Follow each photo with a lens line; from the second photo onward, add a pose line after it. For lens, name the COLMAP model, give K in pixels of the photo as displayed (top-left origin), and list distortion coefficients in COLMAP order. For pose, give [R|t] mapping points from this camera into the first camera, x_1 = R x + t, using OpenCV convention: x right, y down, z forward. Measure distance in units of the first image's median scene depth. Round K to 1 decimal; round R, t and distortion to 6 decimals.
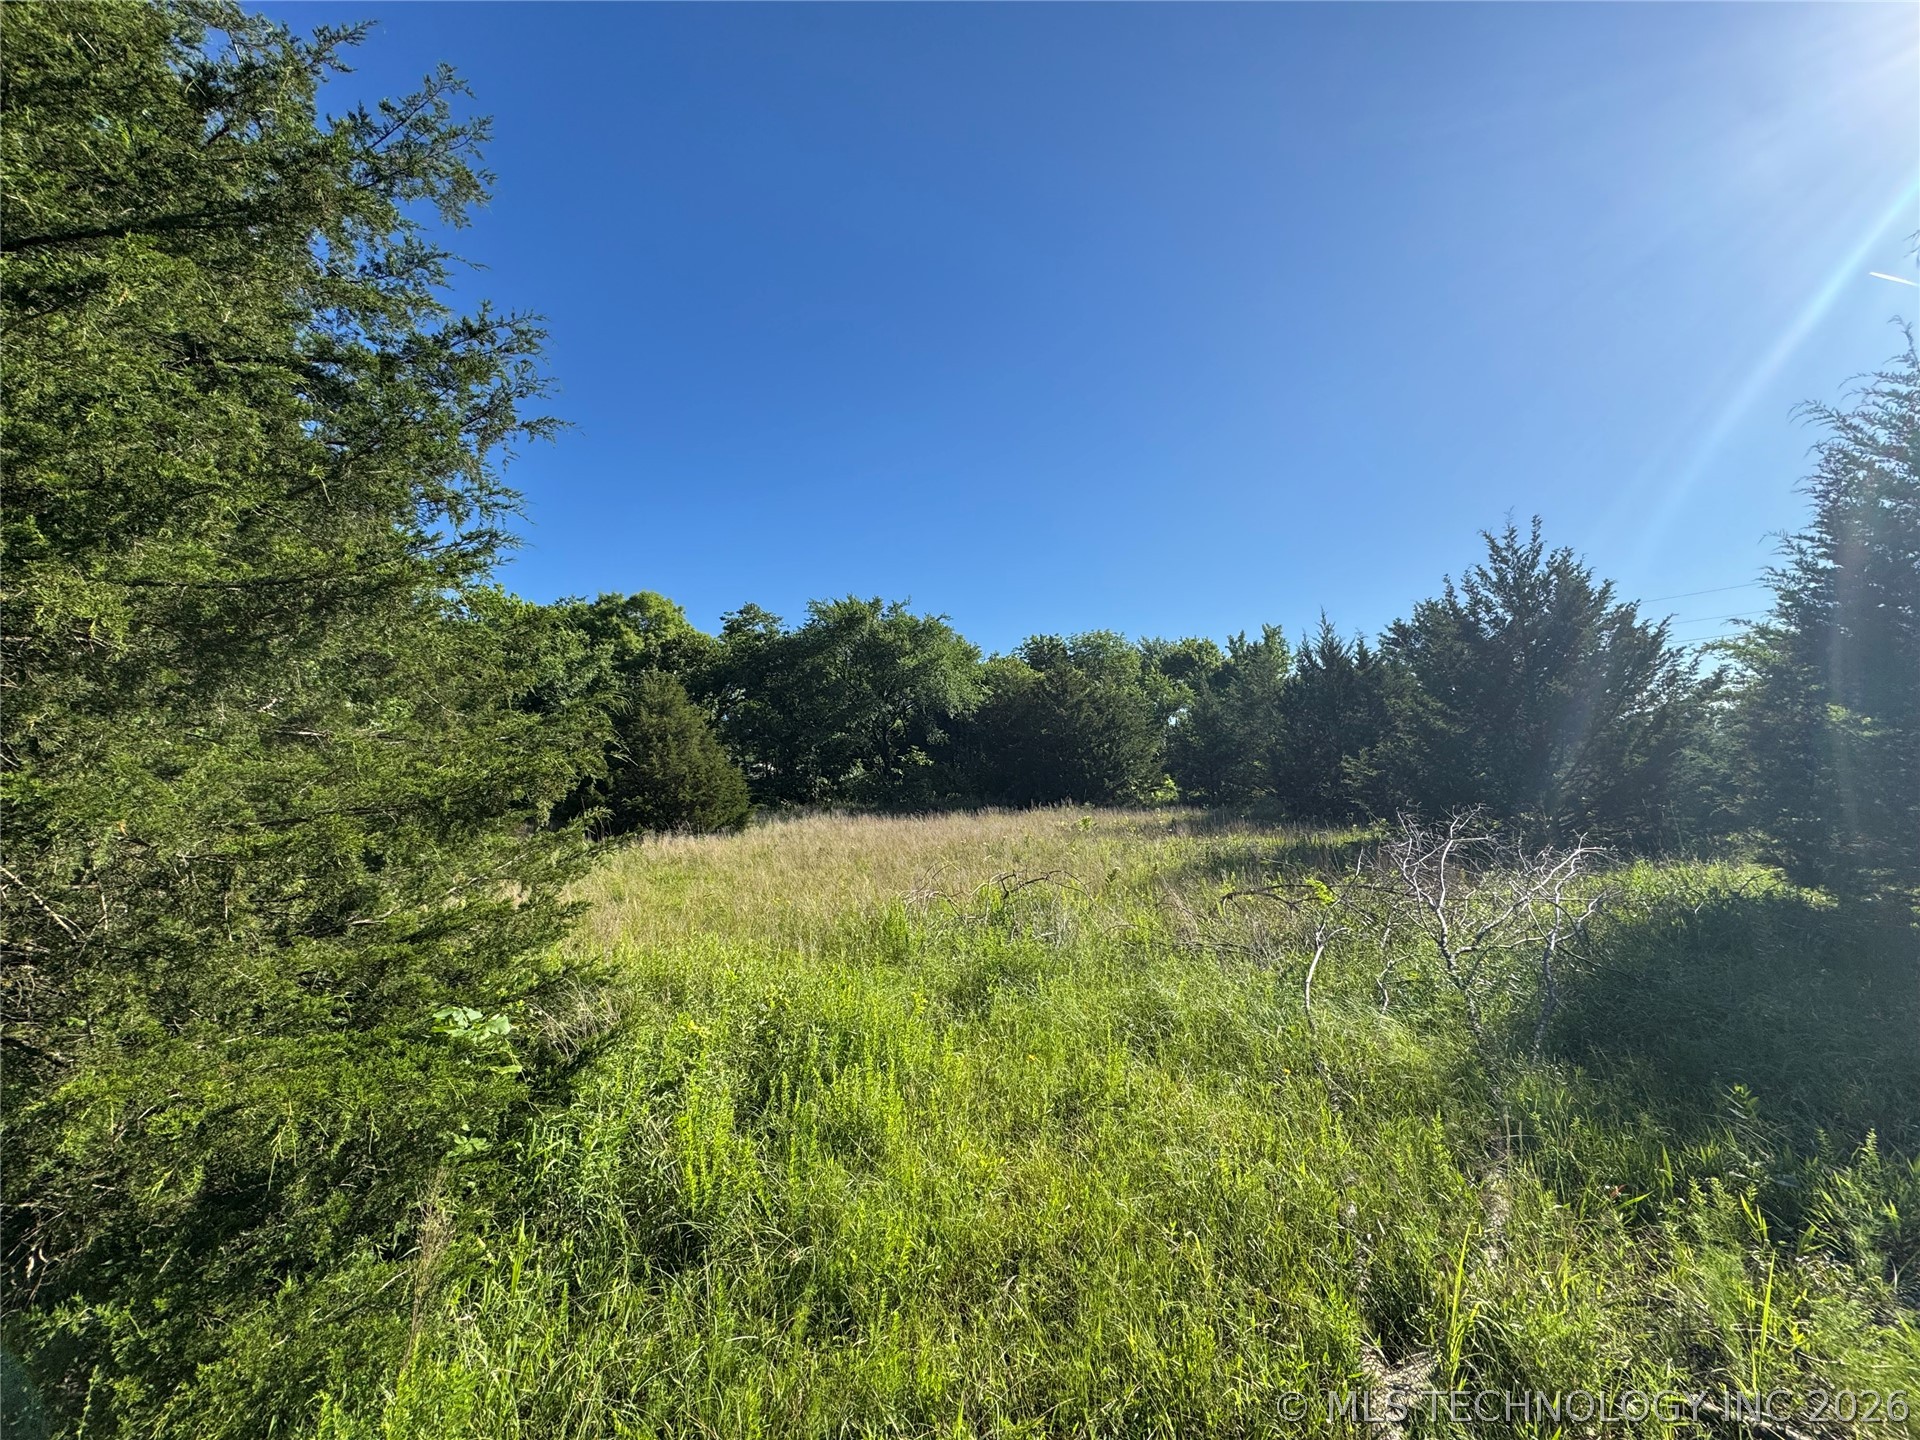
lens RADIAL K [[763.8, 0, 962.6], [0, 763.8, 715.0], [0, 0, 1]] dist [-0.001838, 0.000262]
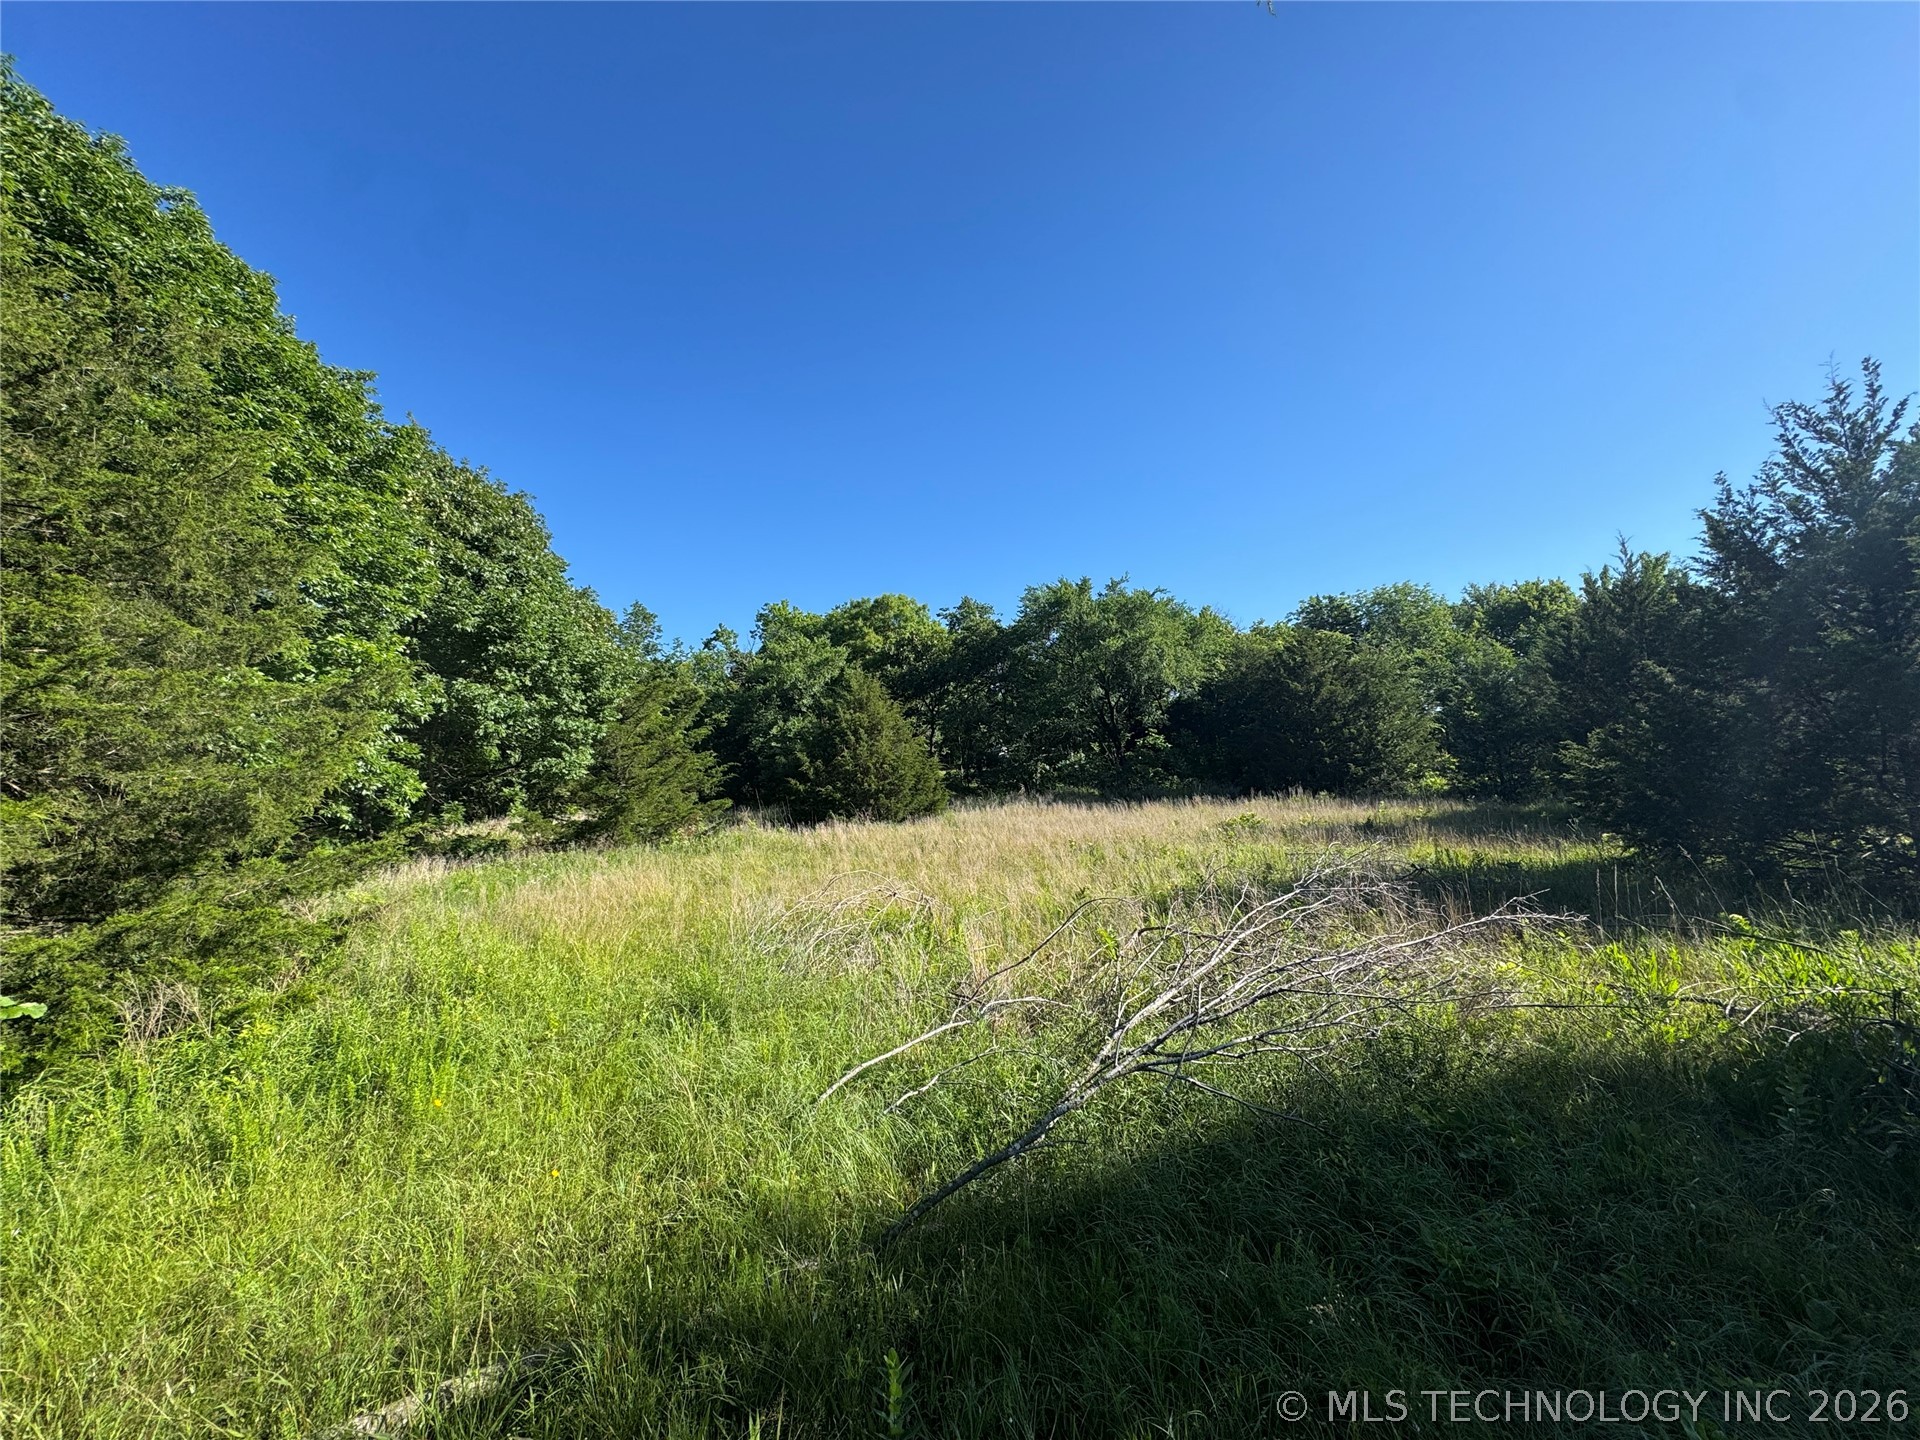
lens RADIAL K [[763.8, 0, 961.6], [0, 763.8, 724.9], [0, 0, 1]] dist [-0.001838, 0.000262]
pose [[0.907845, -0.026911, -0.418442, 0.145648], [0.044571, 0.998478, 0.032487, -0.006289], [0.416930, -0.048144, 0.907663, 0.047598]]
